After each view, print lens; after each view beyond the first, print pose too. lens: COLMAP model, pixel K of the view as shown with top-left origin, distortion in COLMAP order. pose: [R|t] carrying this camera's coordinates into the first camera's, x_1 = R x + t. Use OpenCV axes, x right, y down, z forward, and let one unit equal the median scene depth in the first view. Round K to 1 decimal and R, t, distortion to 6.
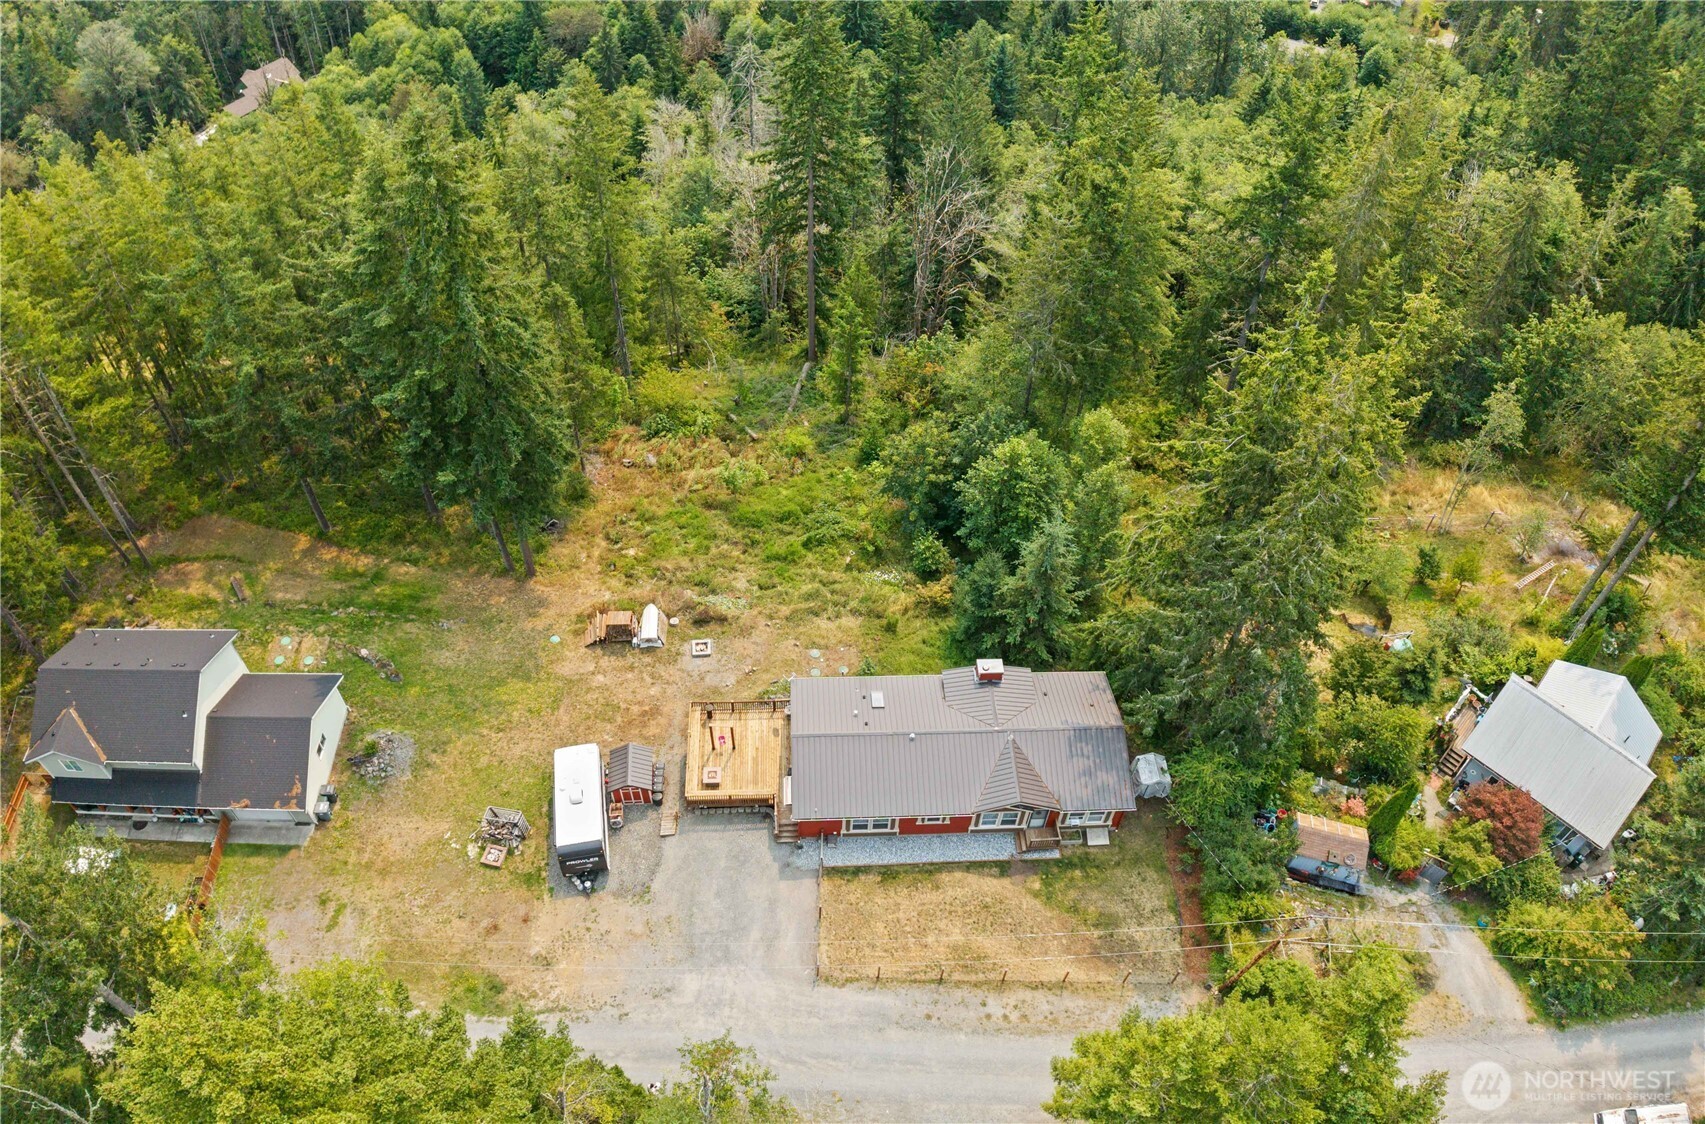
lens RADIAL K [[1165.1, 0, 852.5], [0, 1165.1, 562.0], [0, 0, 1]] dist [-0.156128, -0.001534]
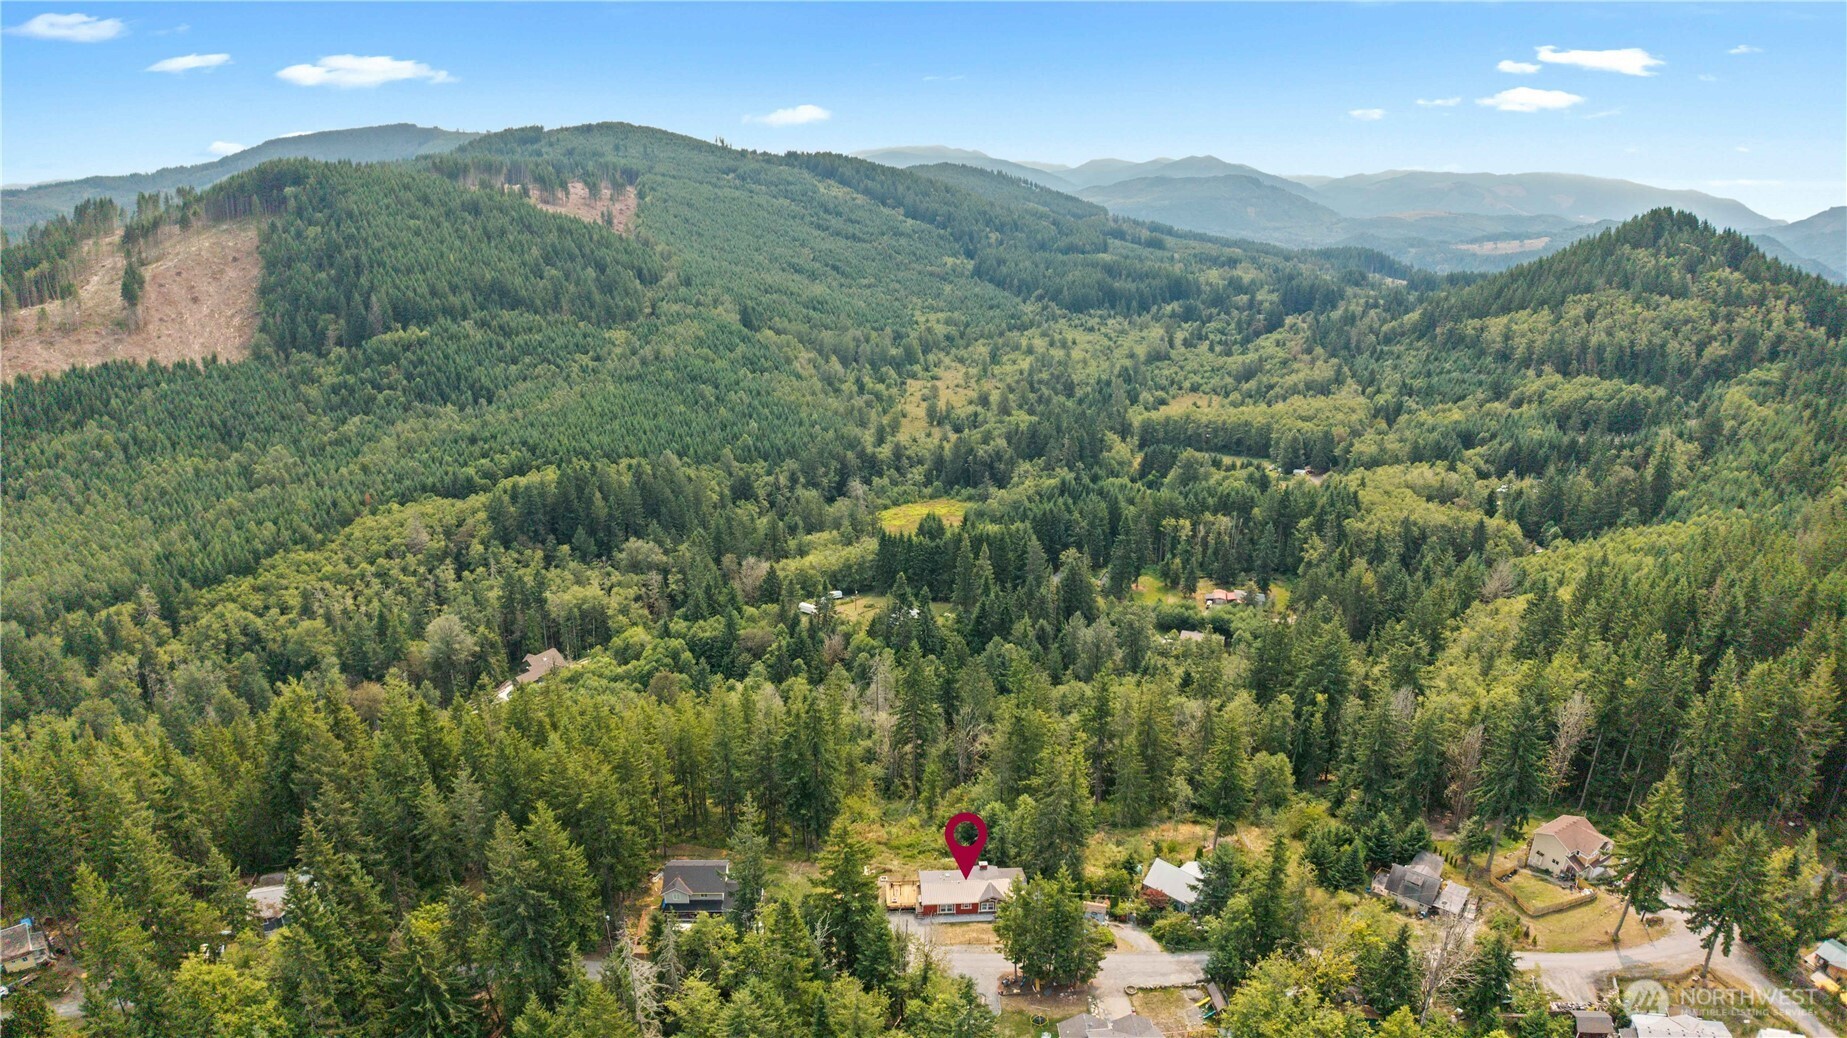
lens RADIAL K [[1050.4, 0, 922.0], [0, 1050.4, 543.7], [0, 0, 1]] dist [-0.177850, 0.022211]
pose [[0.999652, -0.024615, 0.009459, -0.026133], [0.026093, 0.871594, -0.489534, 0.361141], [0.003806, 0.489610, 0.871933, -0.954553]]
